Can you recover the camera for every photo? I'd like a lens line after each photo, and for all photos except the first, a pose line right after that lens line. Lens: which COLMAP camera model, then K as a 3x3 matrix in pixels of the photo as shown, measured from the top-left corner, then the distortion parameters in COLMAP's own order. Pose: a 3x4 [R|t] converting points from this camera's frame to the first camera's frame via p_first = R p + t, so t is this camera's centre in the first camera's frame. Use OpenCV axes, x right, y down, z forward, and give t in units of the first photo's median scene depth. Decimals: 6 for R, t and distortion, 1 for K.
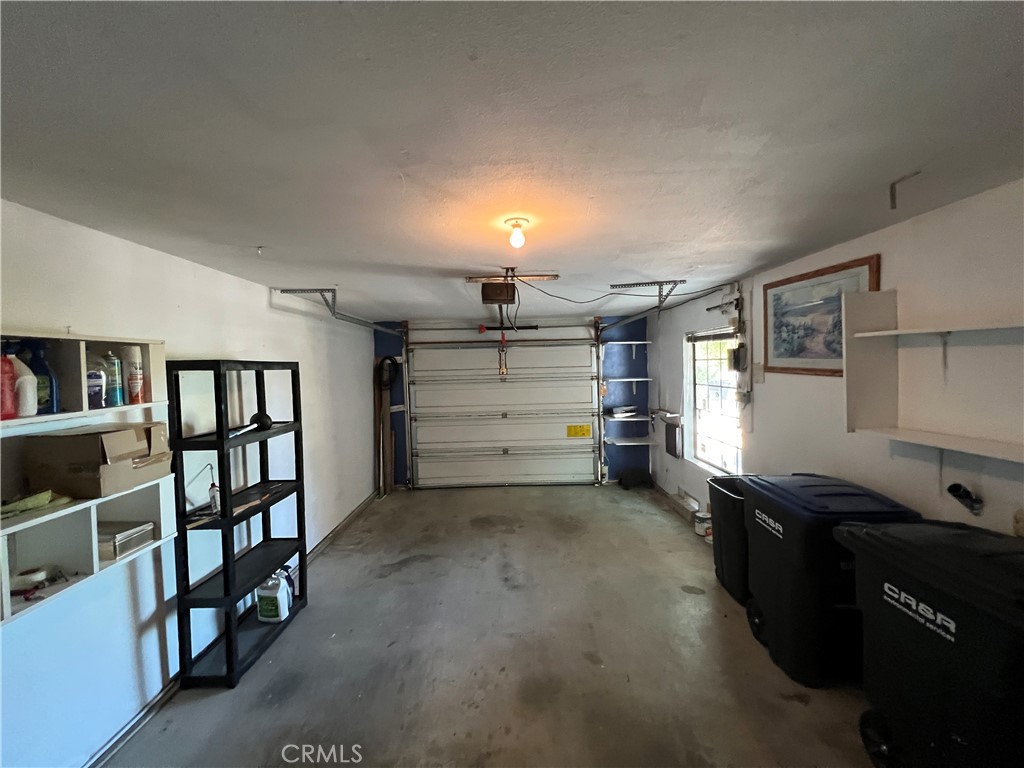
lens RADIAL K [[410.4, 0, 512.5], [0, 410.4, 378.1], [0, 0, 1]] dist [0.000641, 0.000058]
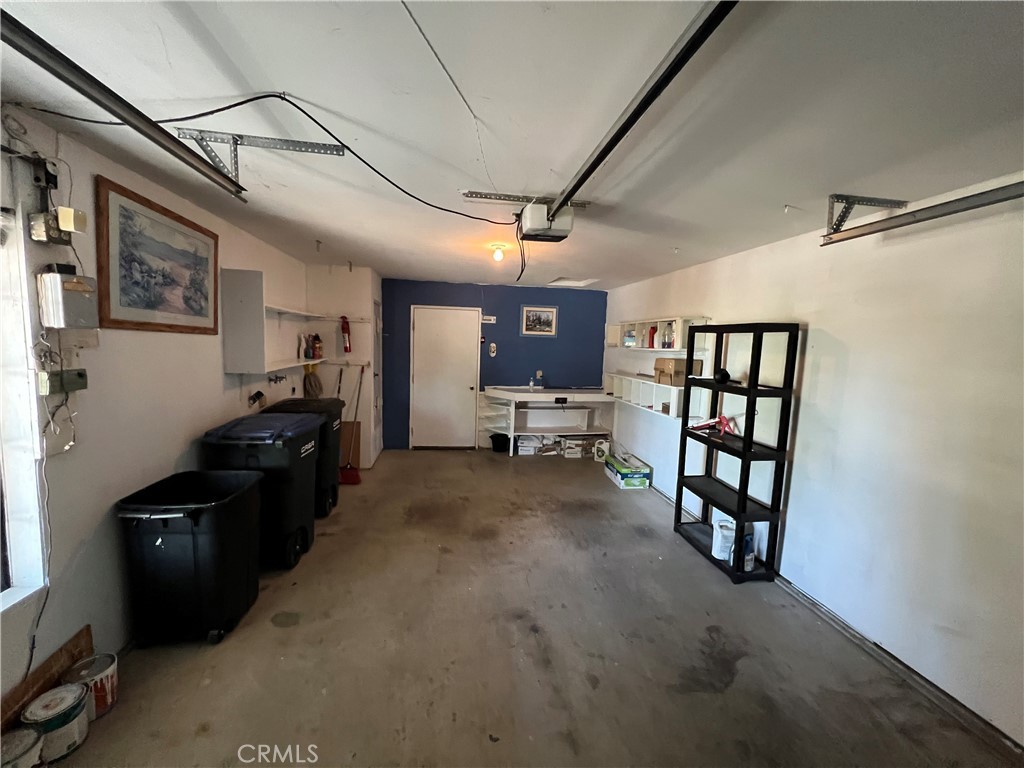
lens RADIAL K [[410.4, 0, 511.8], [0, 410.4, 379.8], [0, 0, 1]] dist [0.000641, 0.000058]
pose [[-0.989359, 0.007585, -0.145297, 0.143097], [-0.011796, 0.991171, 0.132067, -0.030065], [0.145015, 0.132375, -0.980534, 1.881929]]
